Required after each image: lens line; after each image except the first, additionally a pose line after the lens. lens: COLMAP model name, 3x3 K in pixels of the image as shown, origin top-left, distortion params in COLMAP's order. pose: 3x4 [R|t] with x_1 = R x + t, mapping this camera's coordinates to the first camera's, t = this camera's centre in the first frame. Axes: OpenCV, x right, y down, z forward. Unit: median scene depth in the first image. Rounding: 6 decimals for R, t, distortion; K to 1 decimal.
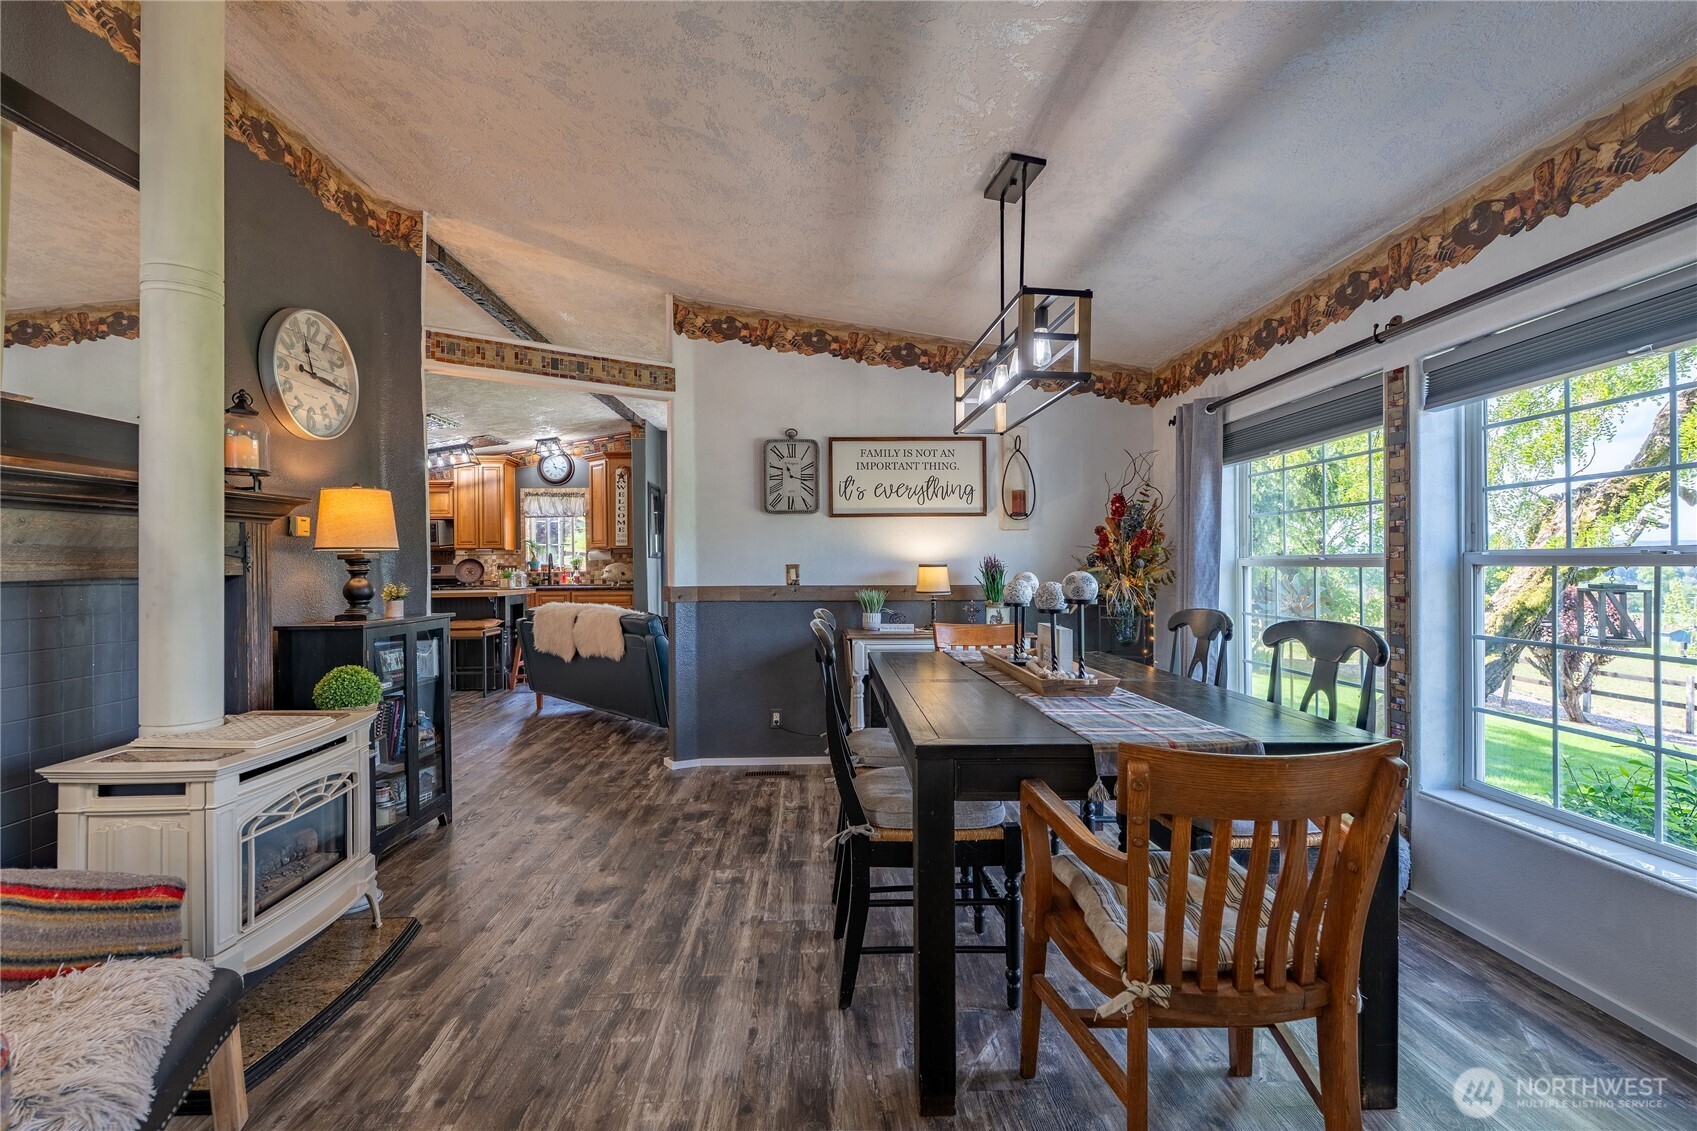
lens RADIAL K [[762.5, 0, 848.5], [0, 762.5, 565.5], [0, 0, 1]] dist [-0.011266, -0.000077]
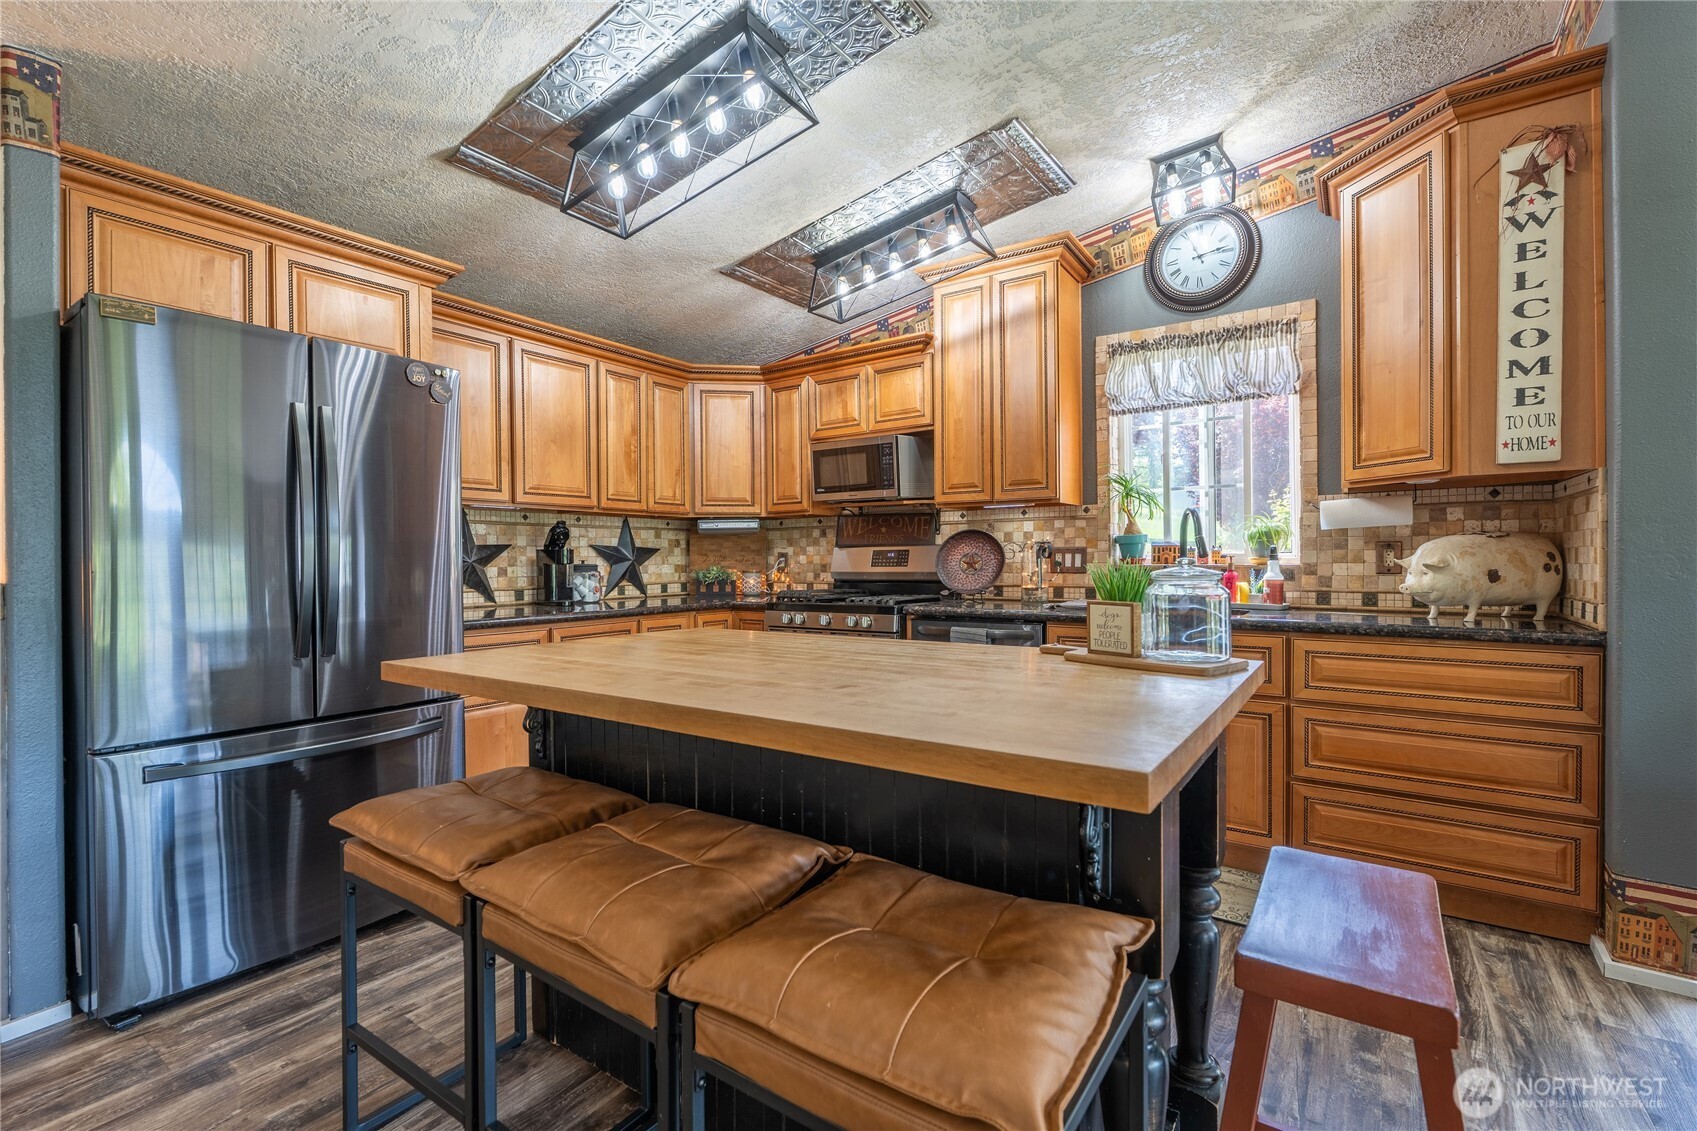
lens RADIAL K [[780.4, 0, 848.5], [0, 780.4, 565.5], [0, 0, 1]] dist [-0.000639, -0.000016]
pose [[0.801042, 0.010866, -0.598509, -0.303574], [0.001275, 0.999802, 0.019858, 0.001224], [0.598606, -0.016670, 0.800870, 0.631743]]
